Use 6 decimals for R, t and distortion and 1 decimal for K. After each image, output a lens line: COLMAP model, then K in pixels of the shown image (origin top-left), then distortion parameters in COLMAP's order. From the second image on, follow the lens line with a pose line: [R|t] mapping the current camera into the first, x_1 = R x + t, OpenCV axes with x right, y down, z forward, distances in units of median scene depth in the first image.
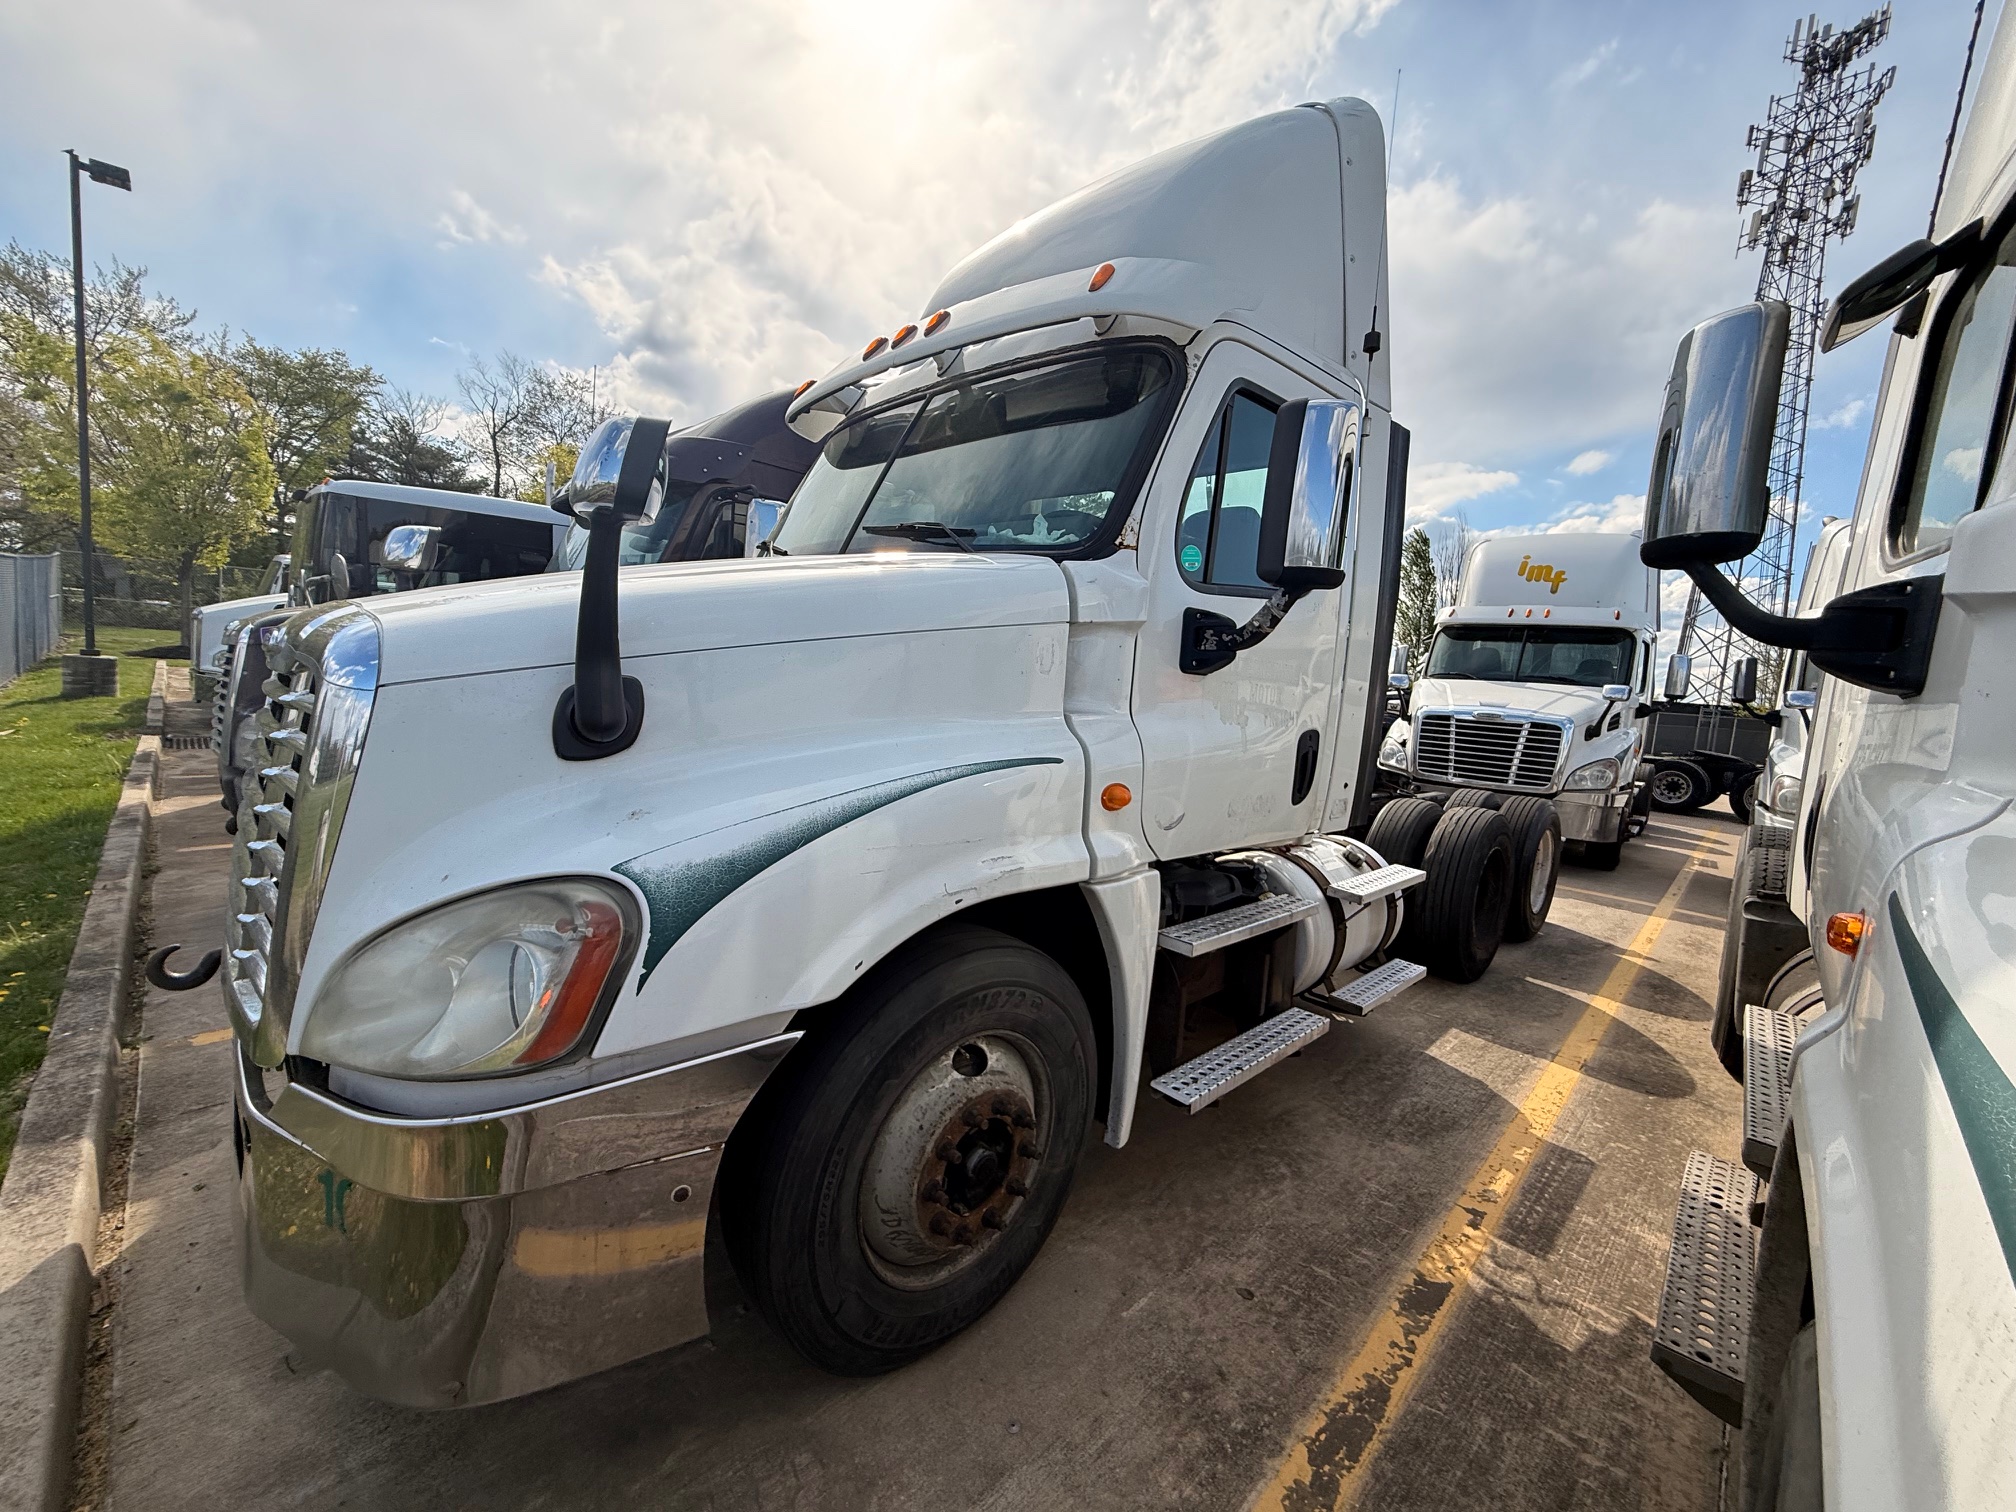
lens RADIAL K [[802.5, 0, 1018.7], [0, 802.5, 771.8], [0, 0, 1]] dist [-0.000567, -0.000171]
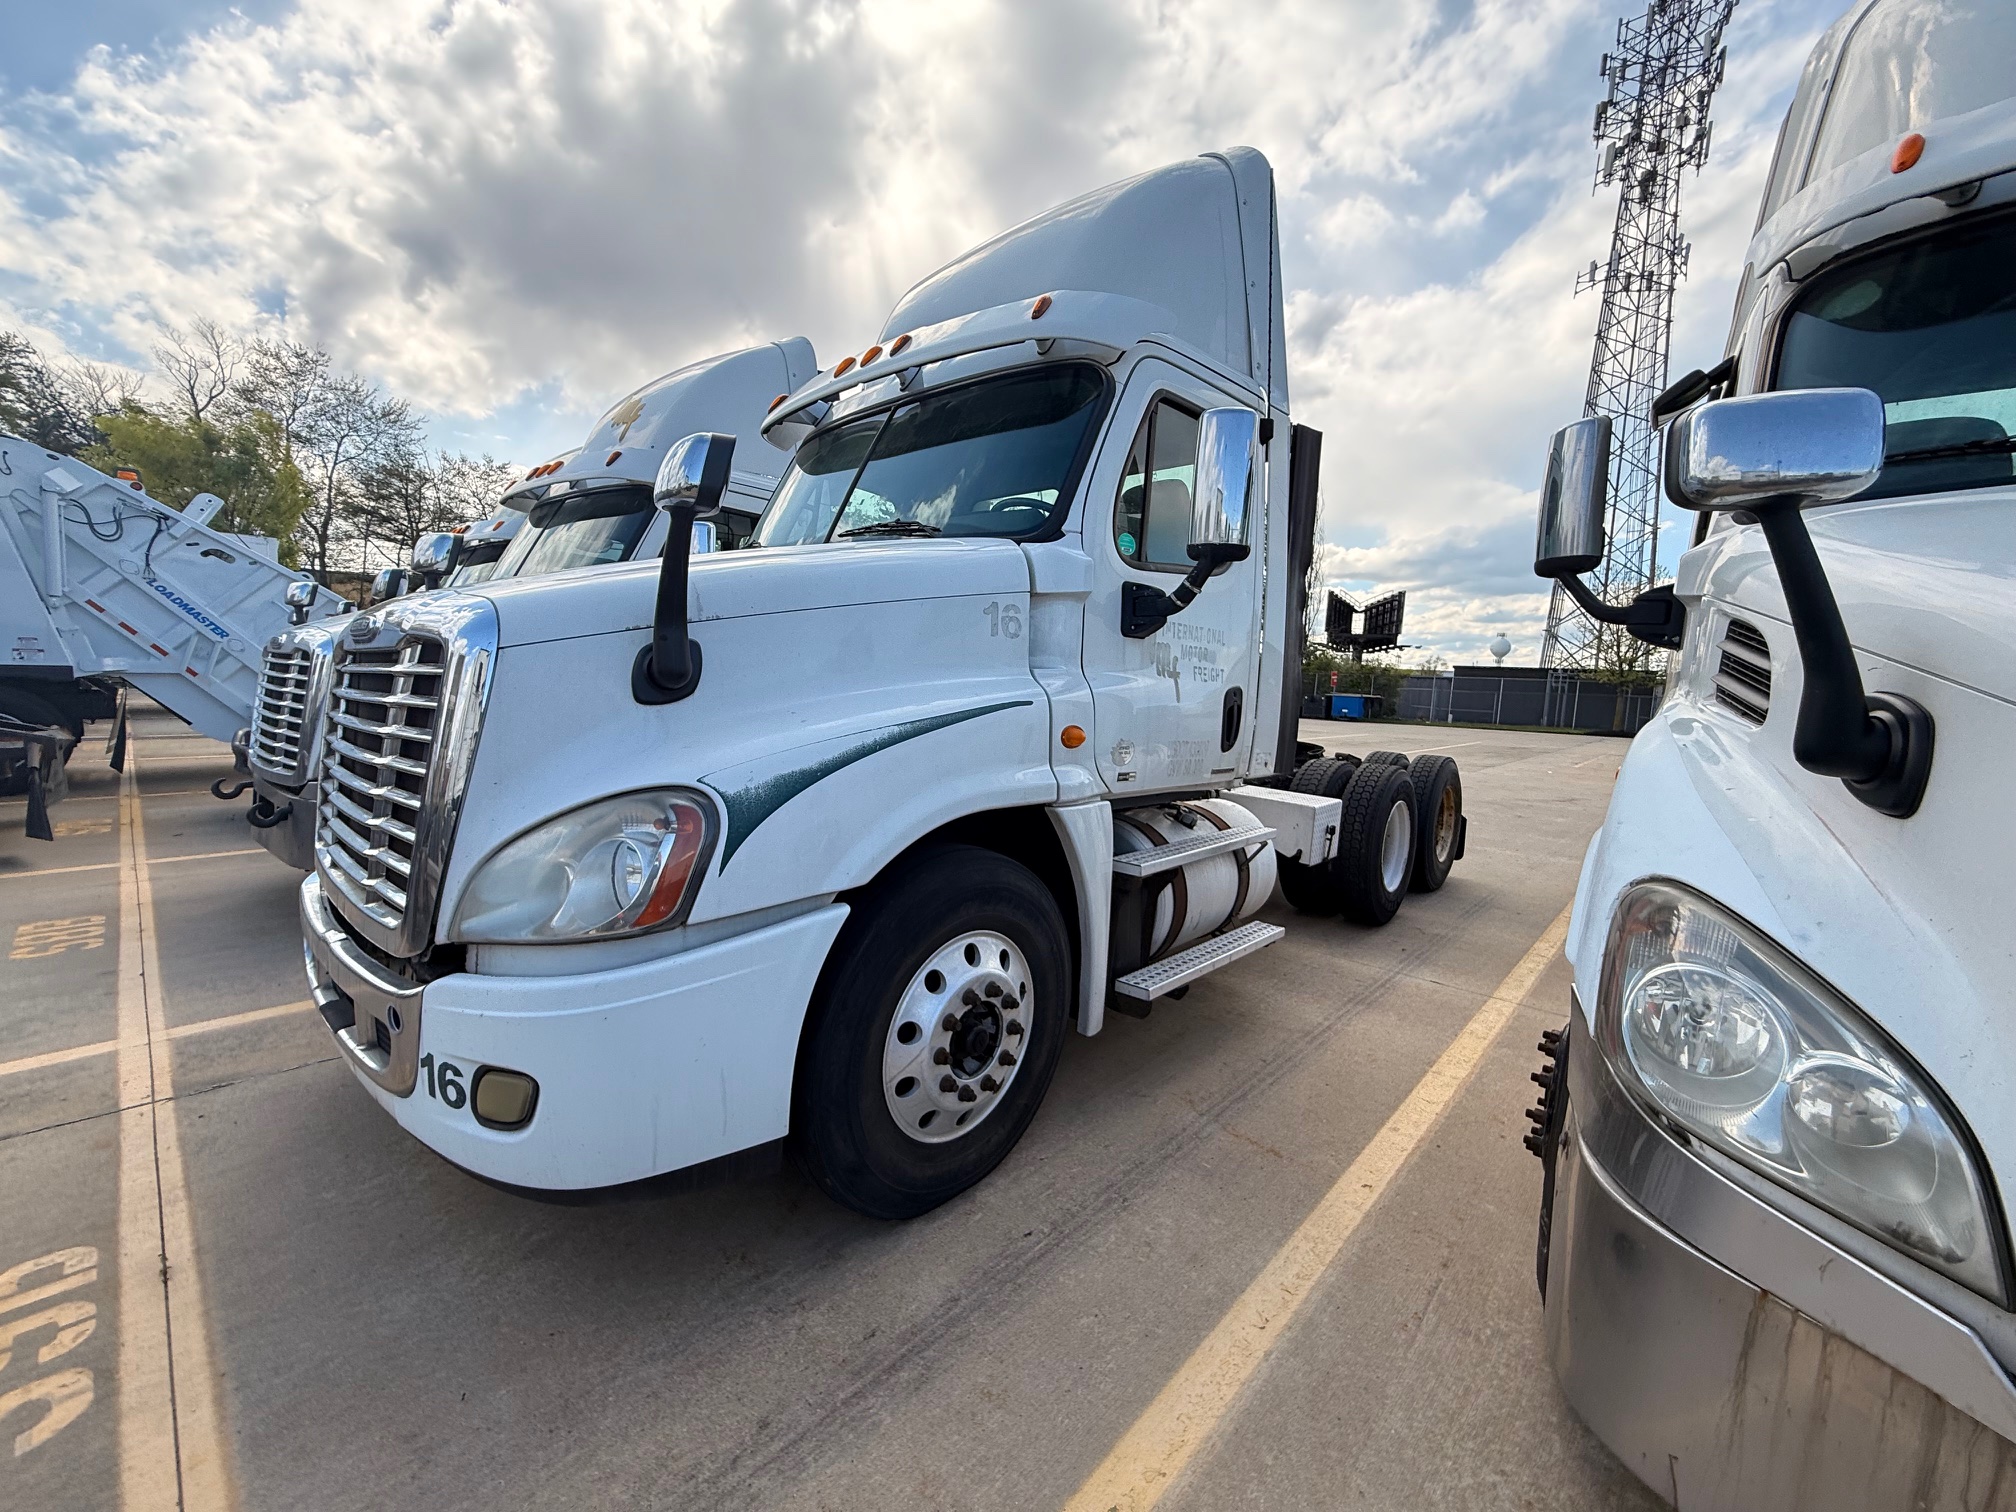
lens RADIAL K [[790.4, 0, 1017.1], [0, 790.4, 758.3], [0, 0, 1]] dist [-0.001032, -0.000170]
pose [[0.997085, -0.044084, 0.062271, -0.036062], [0.044808, 0.998943, -0.010274, 0.066532], [-0.061752, 0.013034, 0.998006, -0.169426]]
